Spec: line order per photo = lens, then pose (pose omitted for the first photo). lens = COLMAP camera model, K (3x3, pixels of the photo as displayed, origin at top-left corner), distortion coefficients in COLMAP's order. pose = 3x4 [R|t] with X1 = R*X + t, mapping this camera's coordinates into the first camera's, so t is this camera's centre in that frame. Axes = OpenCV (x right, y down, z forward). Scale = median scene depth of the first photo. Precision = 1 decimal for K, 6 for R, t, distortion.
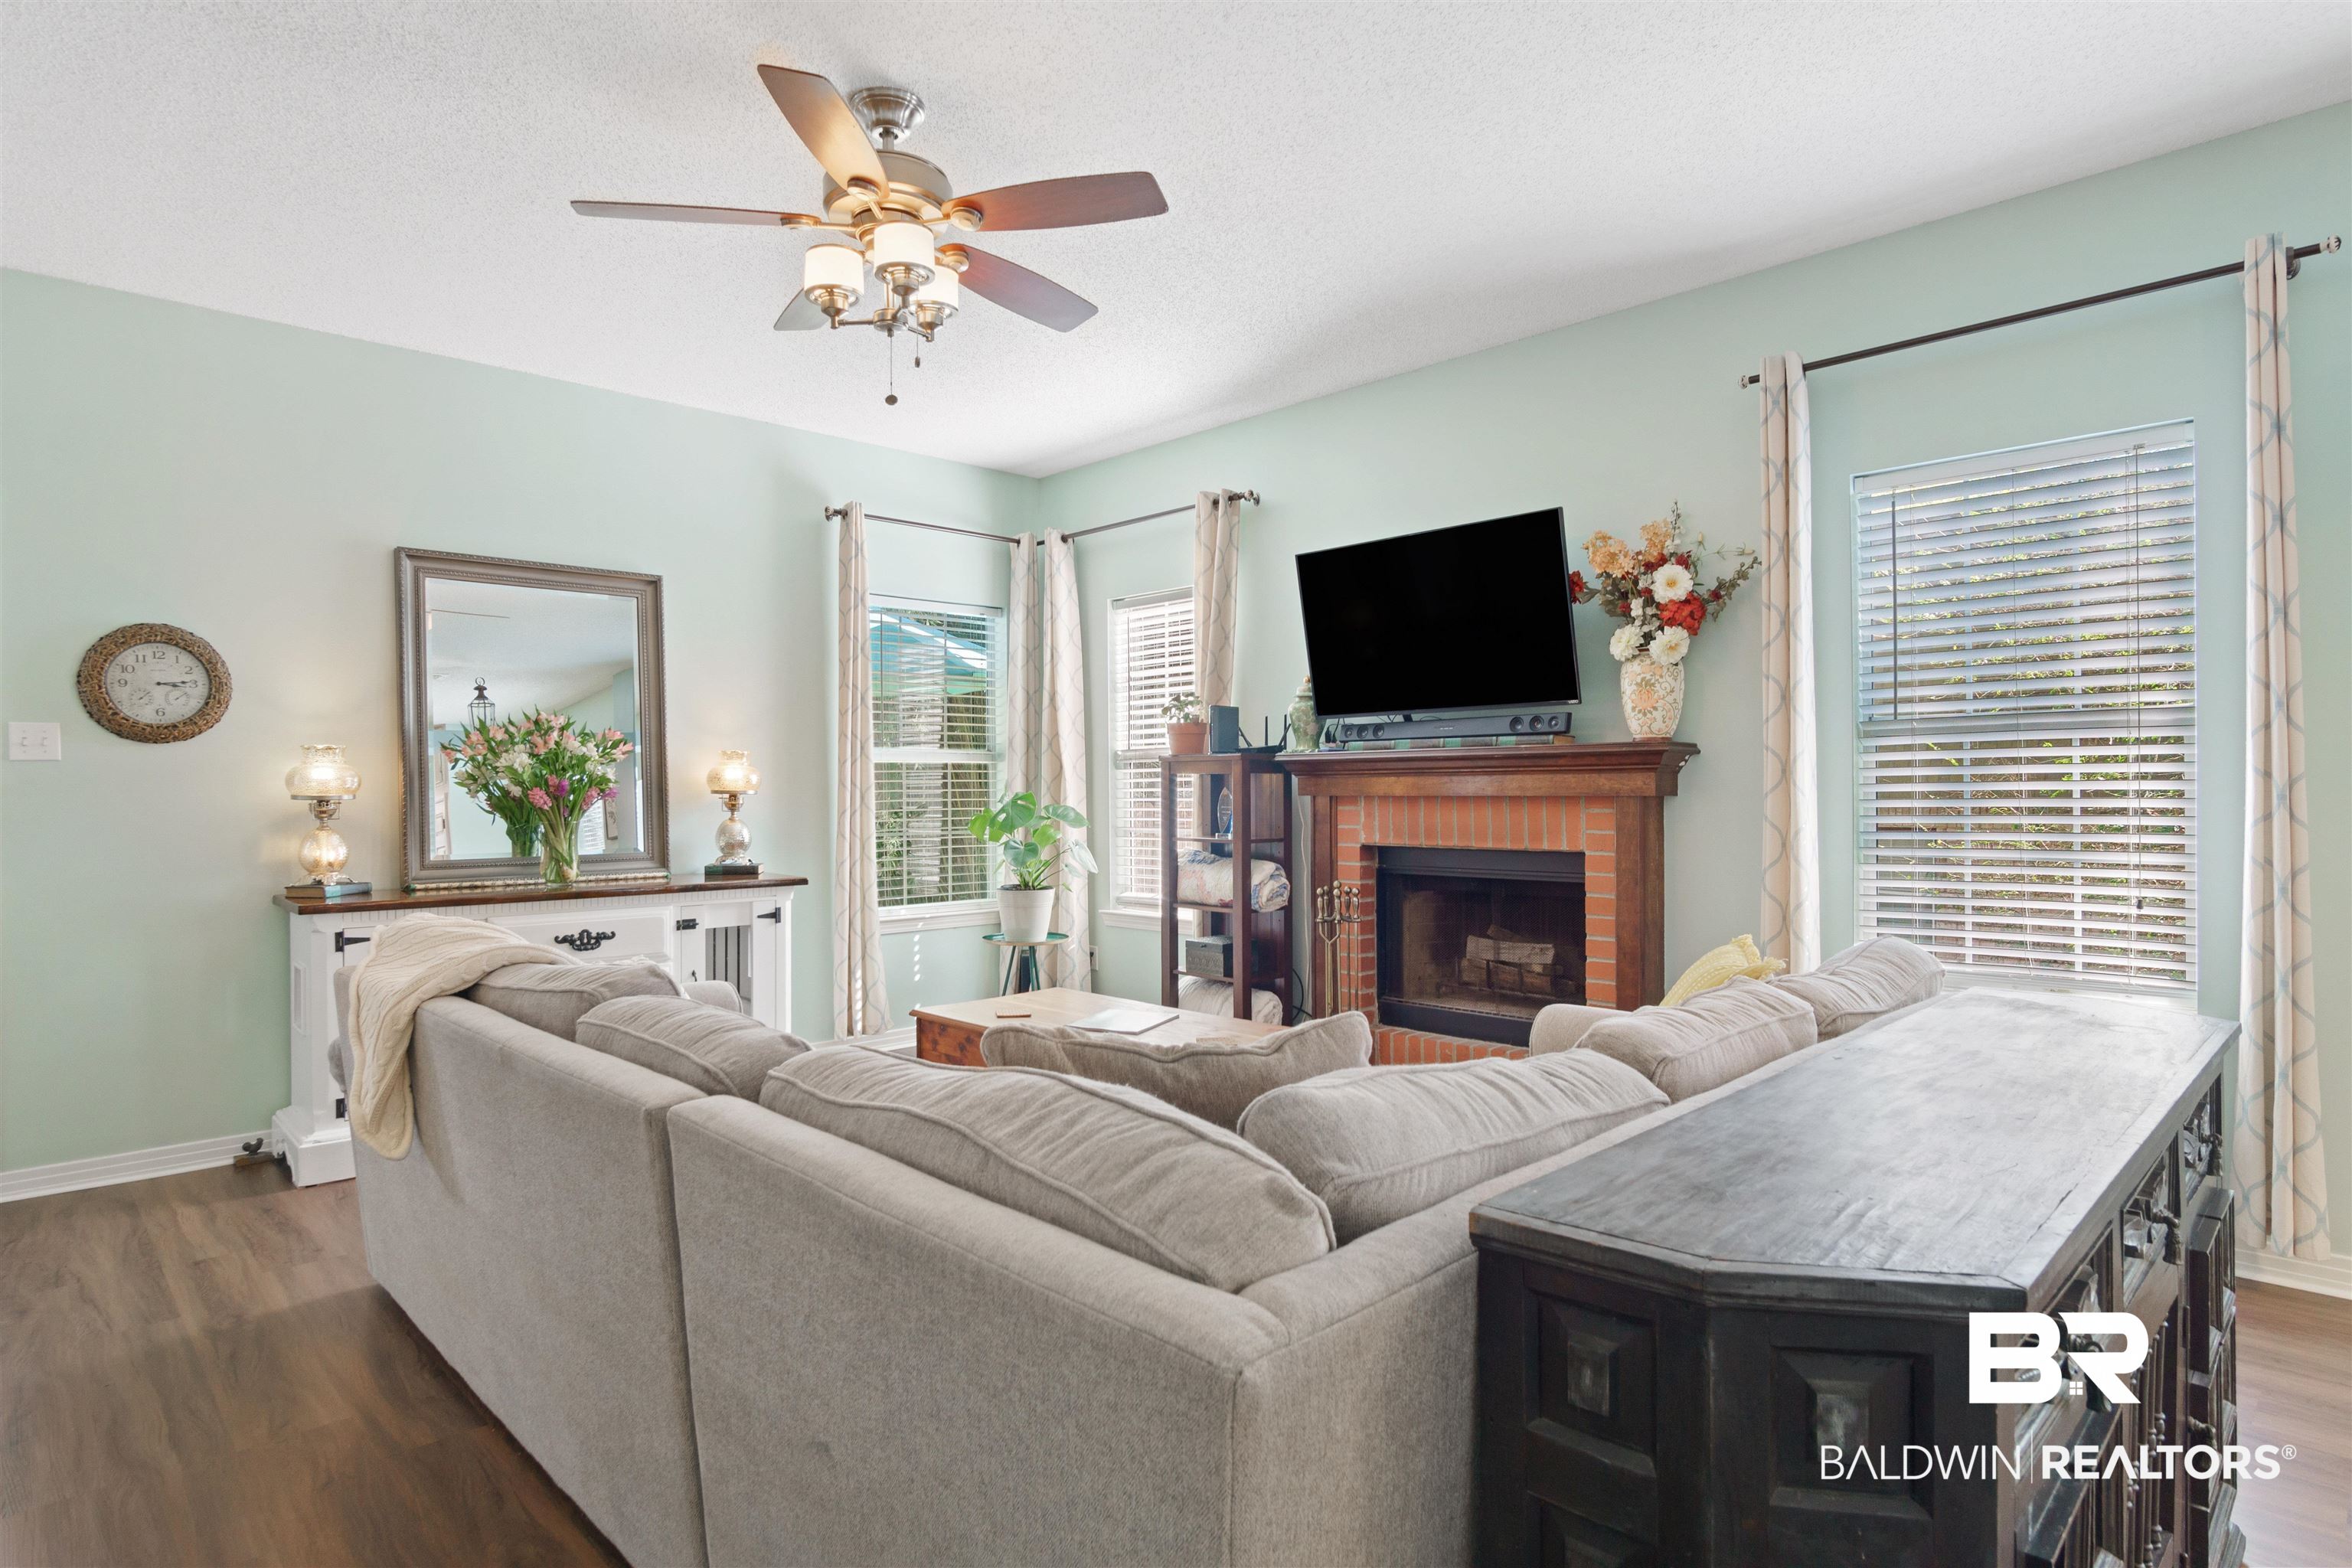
lens RADIAL K [[1228.3, 0, 1134.4], [0, 1228.3, 792.1], [0, 0, 1]] dist [-0.006921, -0.001395]
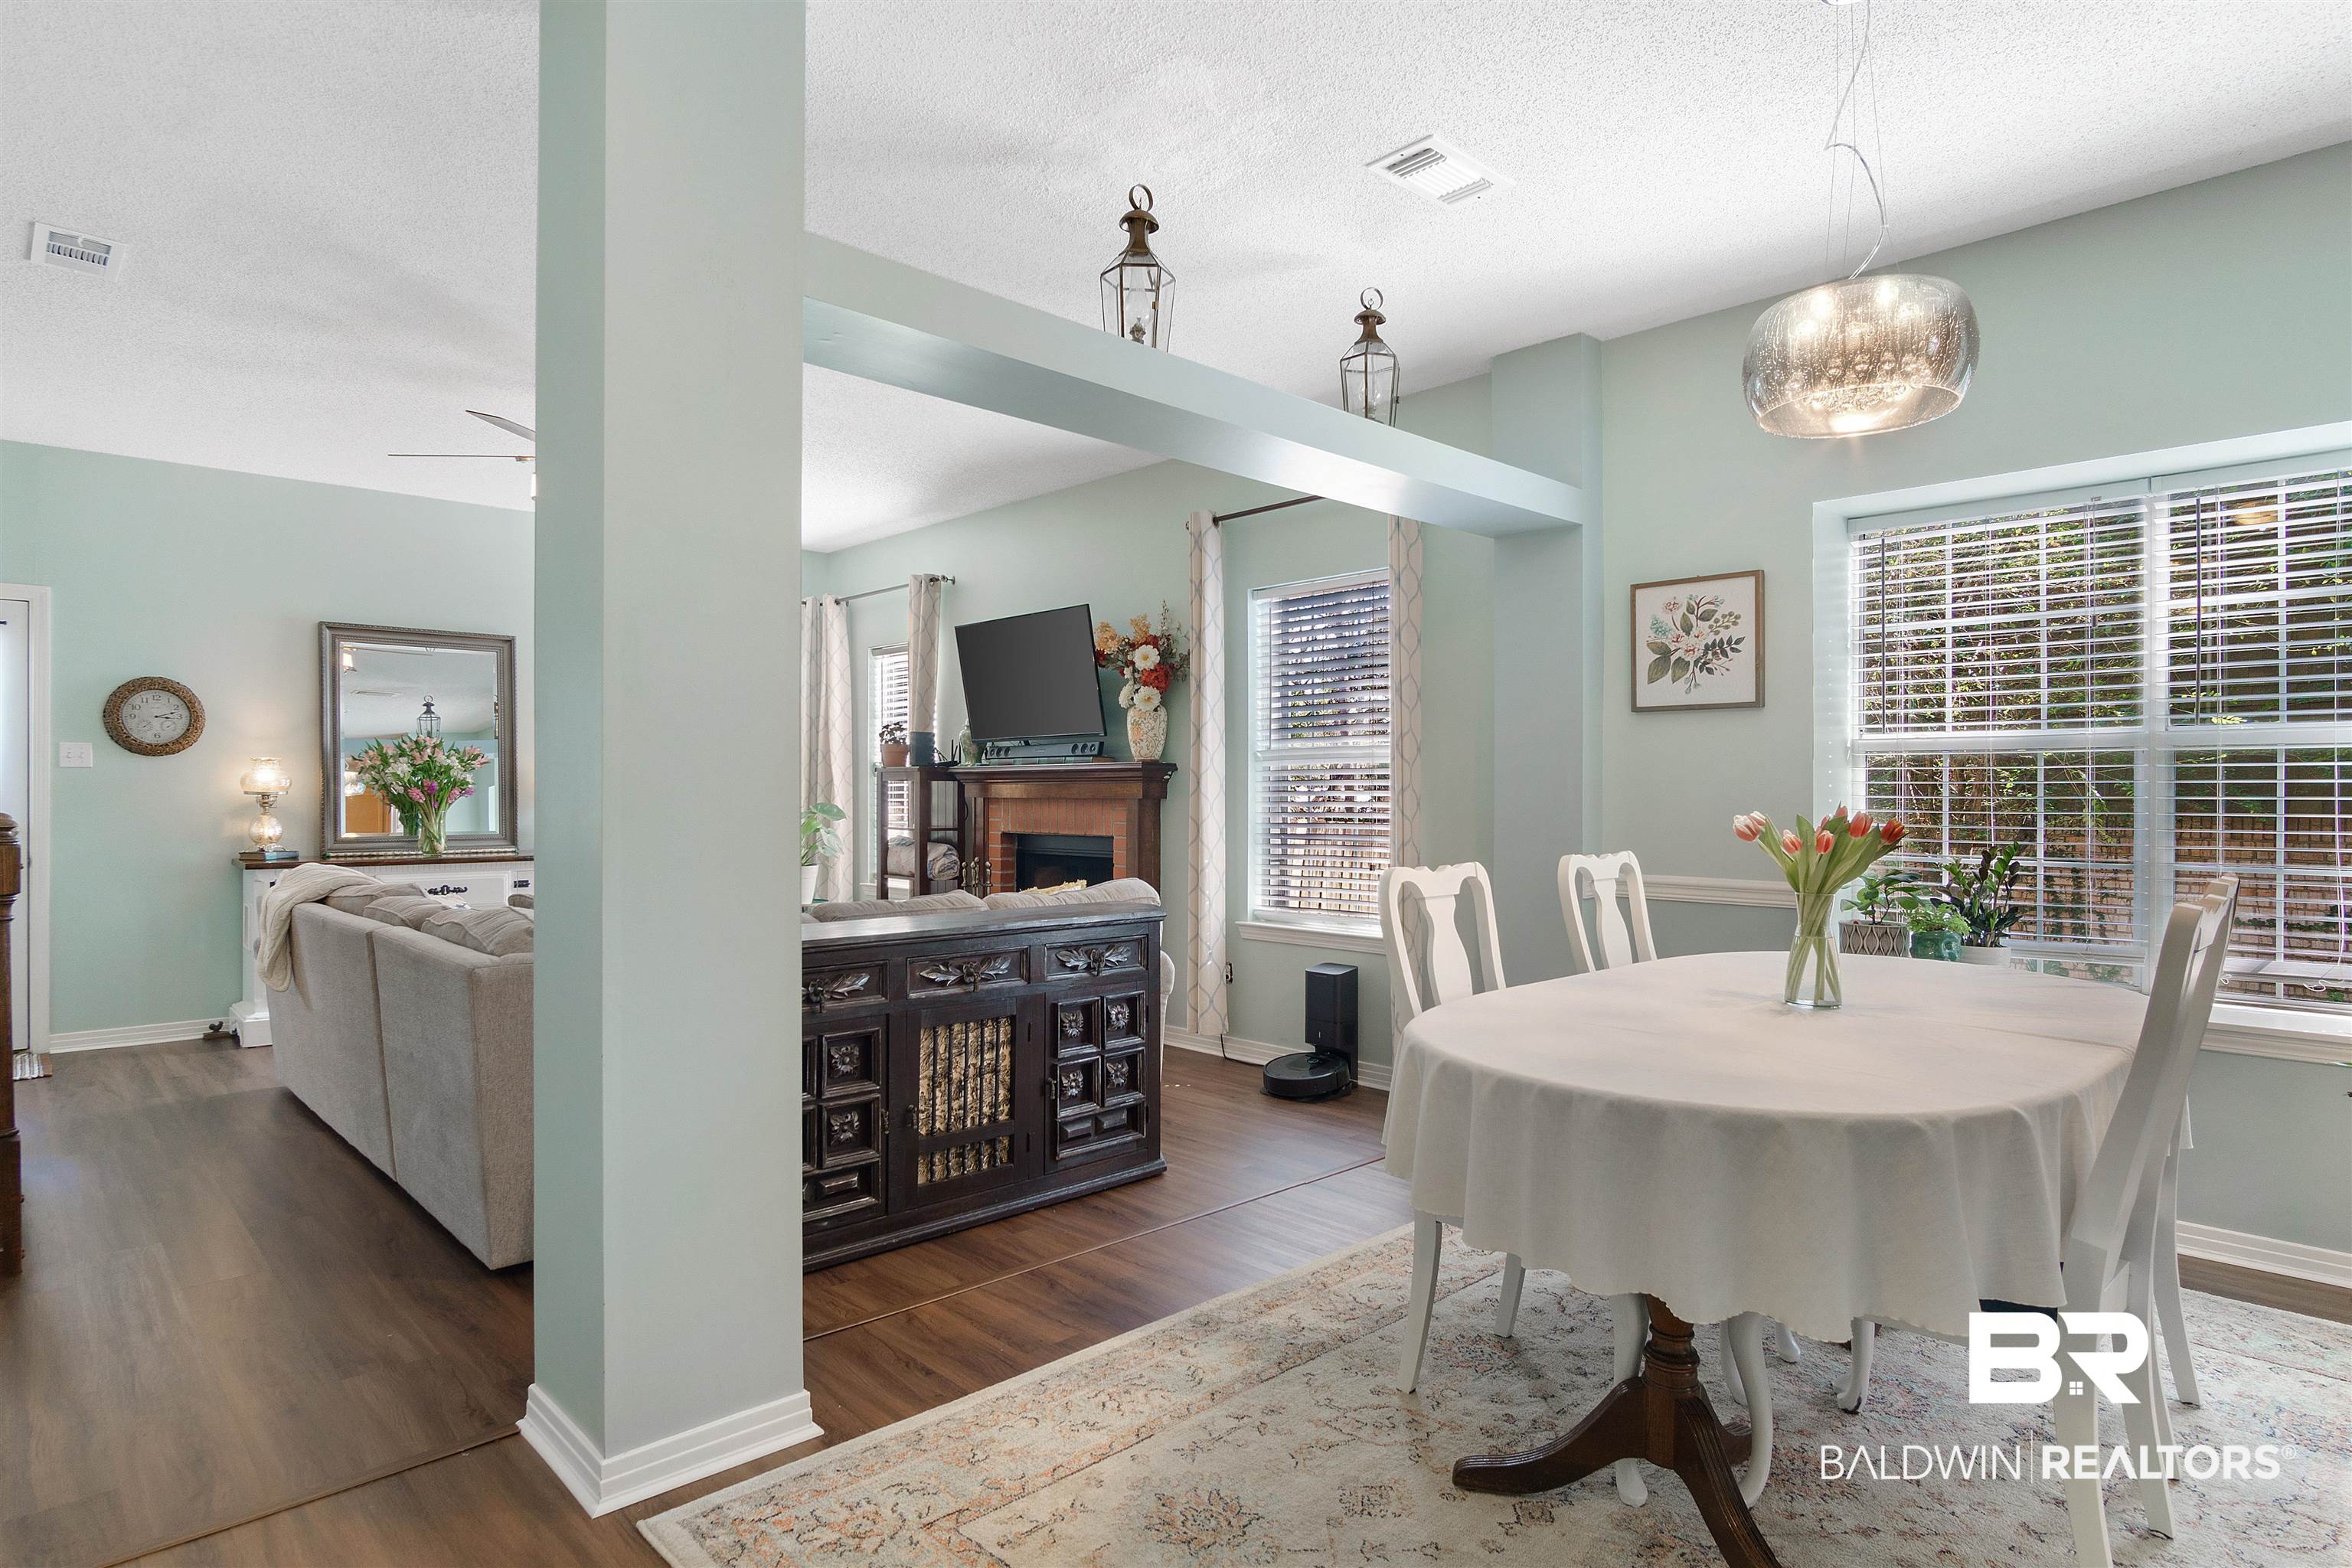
lens RADIAL K [[1278.8, 0, 1166.0], [0, 1278.8, 796.4], [0, 0, 1]] dist [-0.014024, 0.000579]
pose [[0.999956, 0.007260, -0.005858, 0.406497], [-0.007268, 0.999973, -0.001302, 0.002417], [0.005848, 0.001345, 0.999982, -0.494866]]
